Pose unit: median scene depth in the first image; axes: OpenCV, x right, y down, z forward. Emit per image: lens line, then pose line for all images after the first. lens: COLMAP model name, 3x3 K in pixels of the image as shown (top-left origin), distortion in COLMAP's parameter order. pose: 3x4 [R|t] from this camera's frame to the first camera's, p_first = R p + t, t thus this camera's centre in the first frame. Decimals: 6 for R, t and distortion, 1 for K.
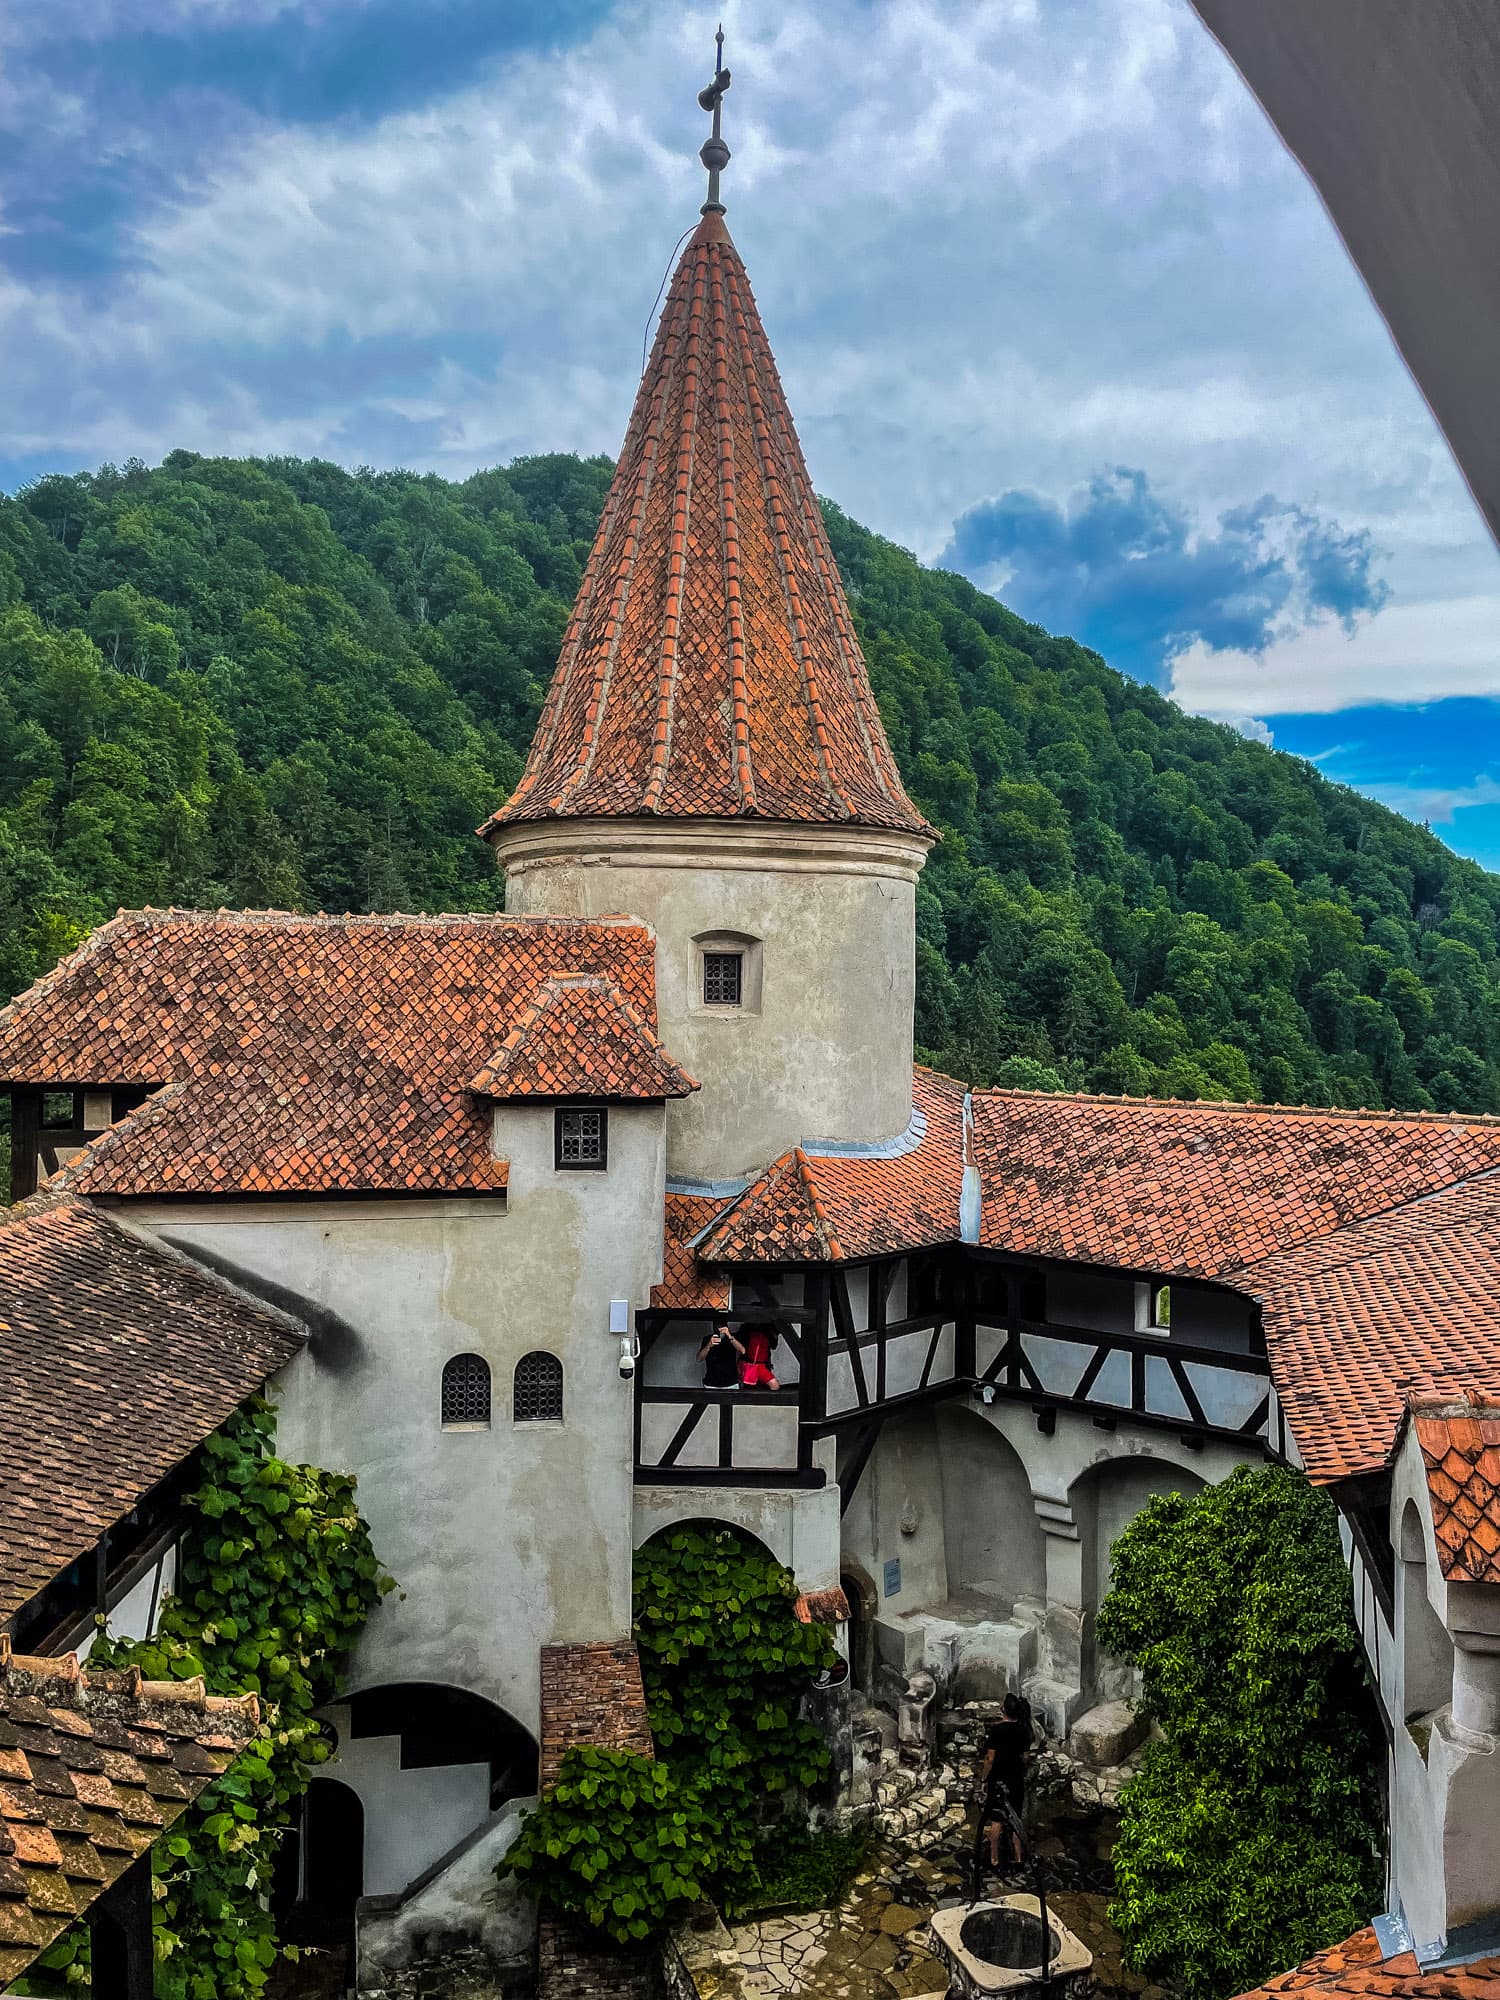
lens RADIAL K [[1473.2, 0, 753.5], [0, 1473.2, 989.9], [0, 0, 1]] dist [0.078223, -0.076839]
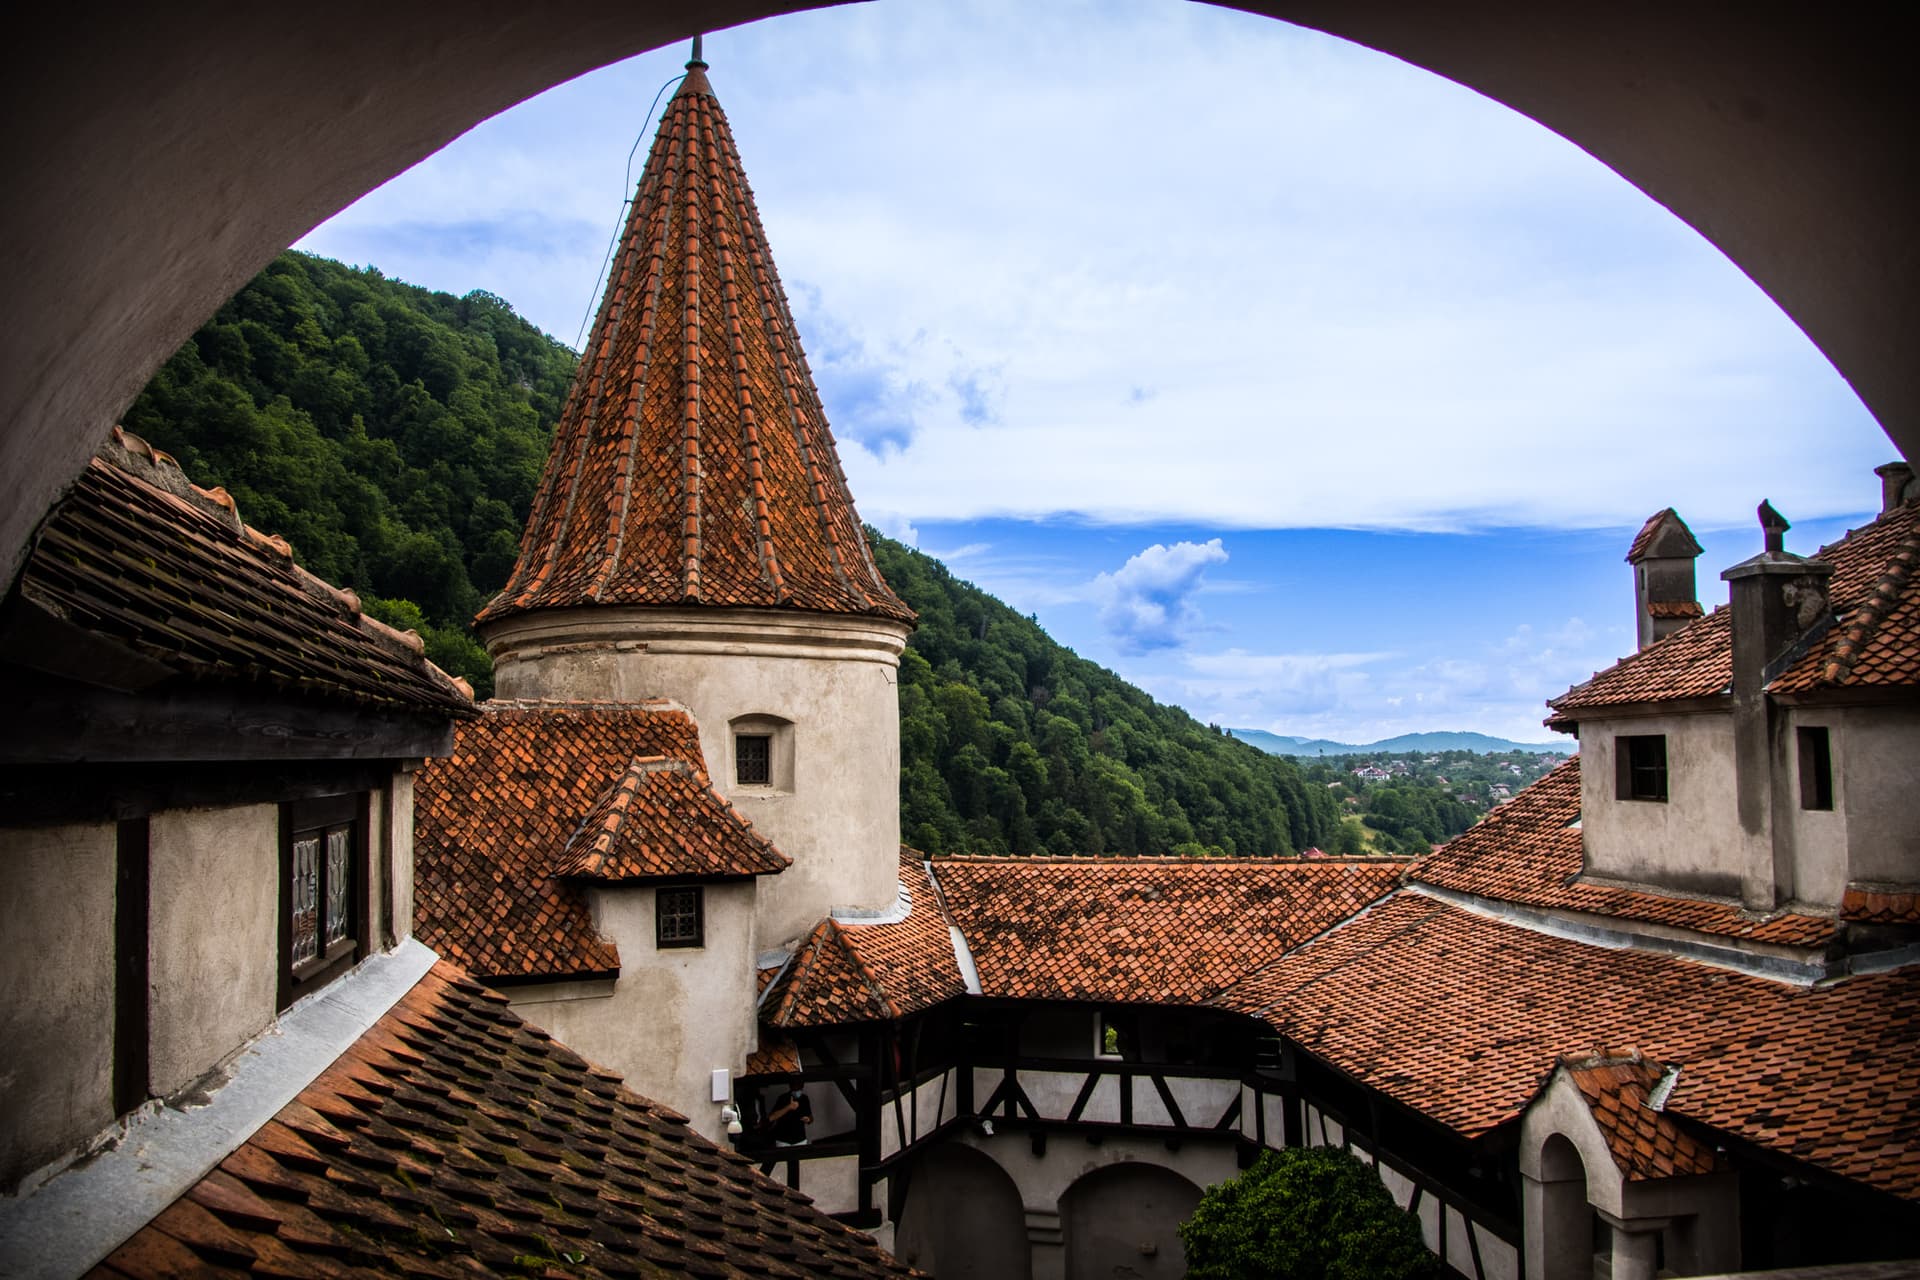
lens RADIAL K [[1408.1, 0, 944.9], [0, 1408.1, 680.3], [0, 0, 1]] dist [-0.119977, 0.061210]
pose [[0.938798, -0.000904, 0.344468, -0.256565], [0.022391, 0.998042, -0.058404, -0.002848], [-0.343741, 0.062543, 0.936980, 0.011170]]
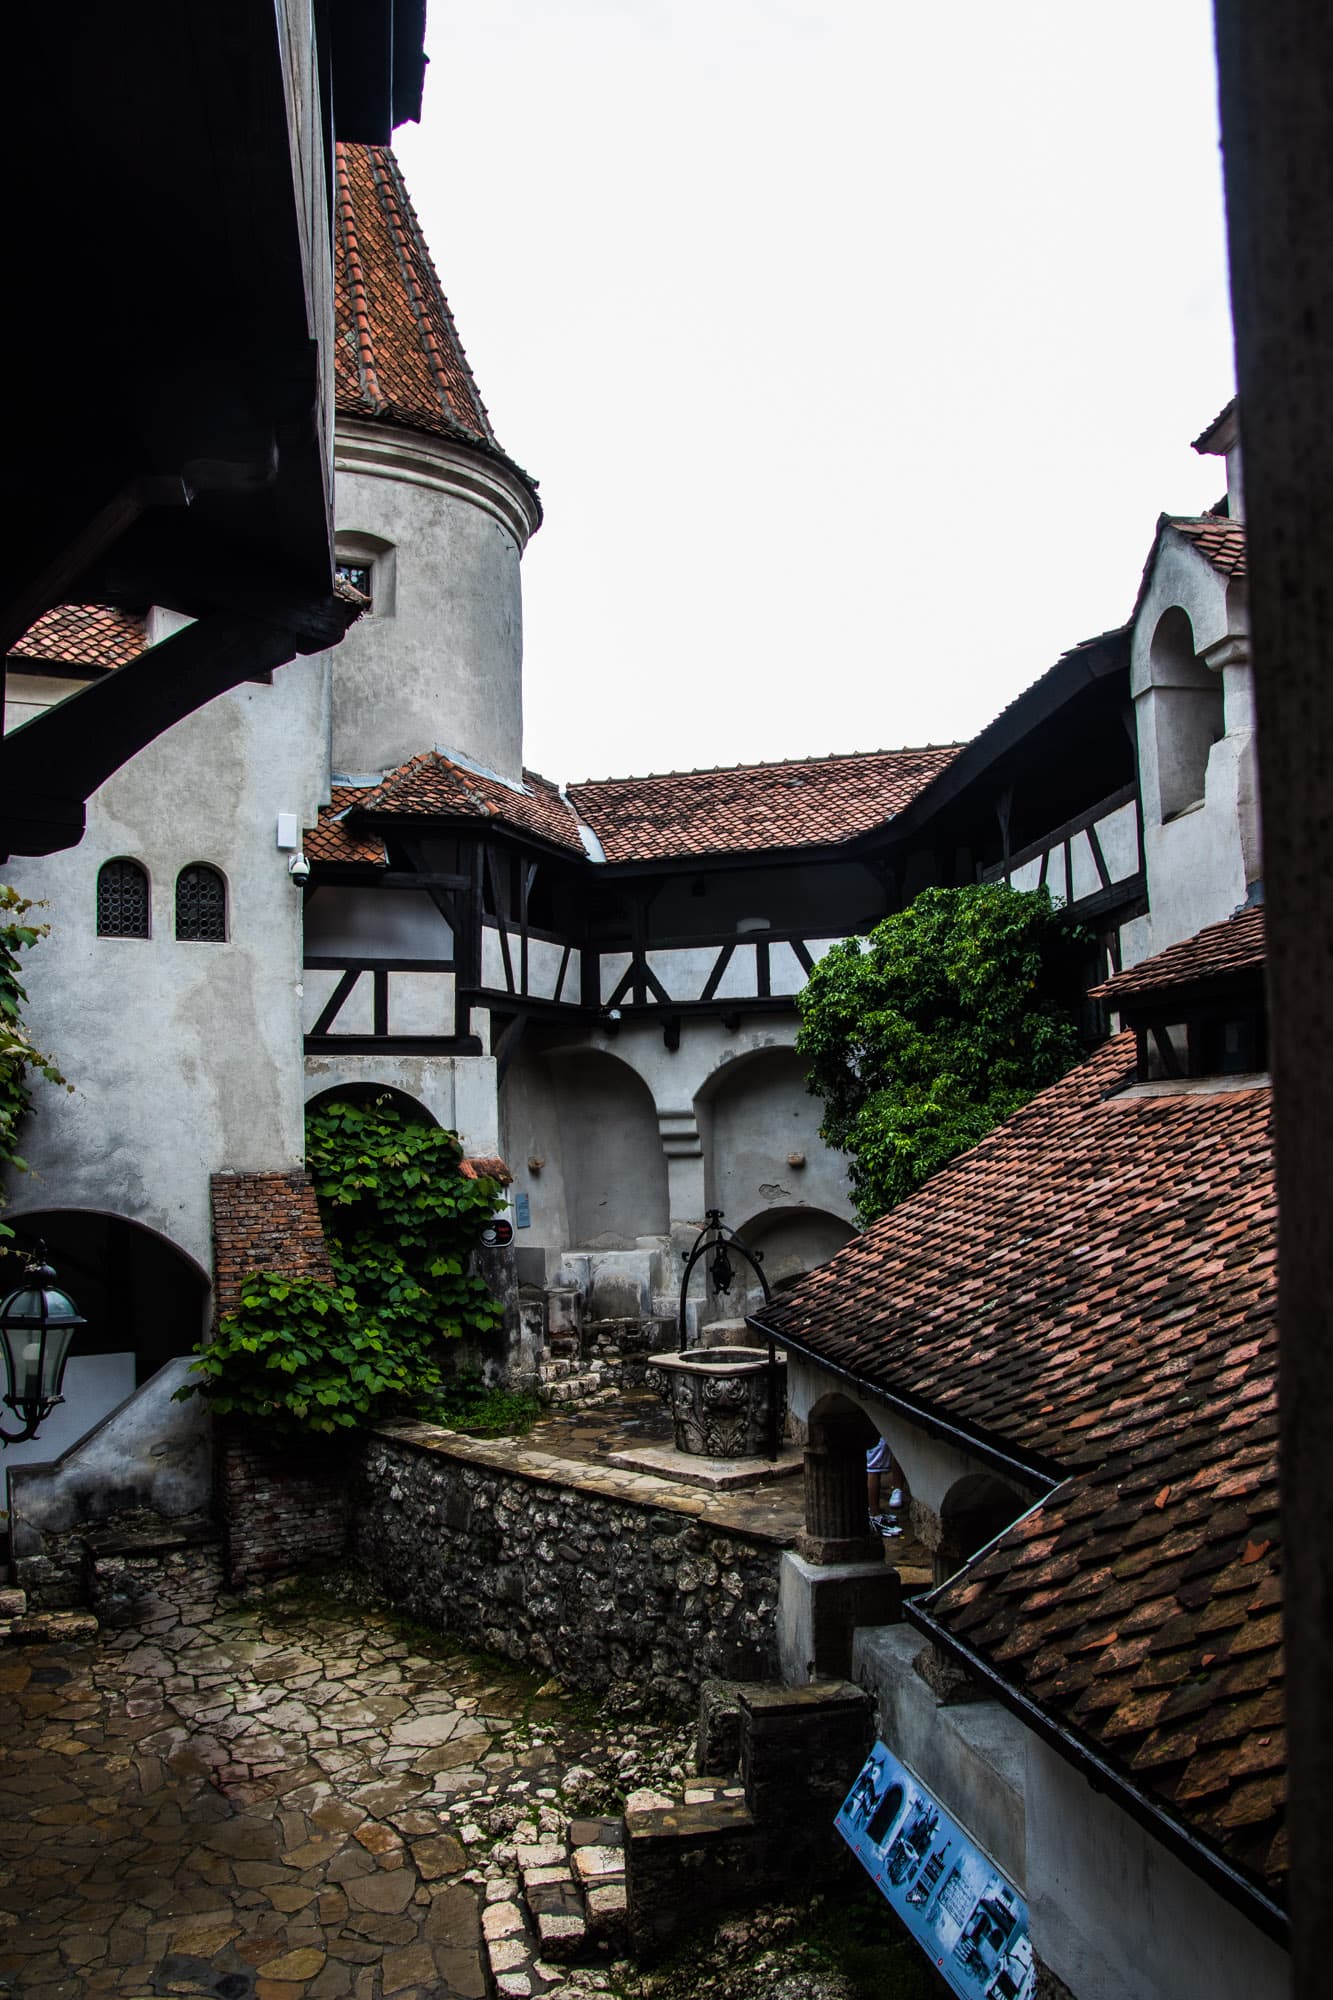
lens RADIAL K [[1466.8, 0, 674.9], [0, 1466.8, 1014.3], [0, 0, 1]] dist [-0.119977, 0.061210]
pose [[0.939594, -0.009889, 0.342147, -0.162532], [0.033635, 0.997412, -0.063540, 0.372126], [-0.340634, 0.071210, 0.937495, 0.048696]]
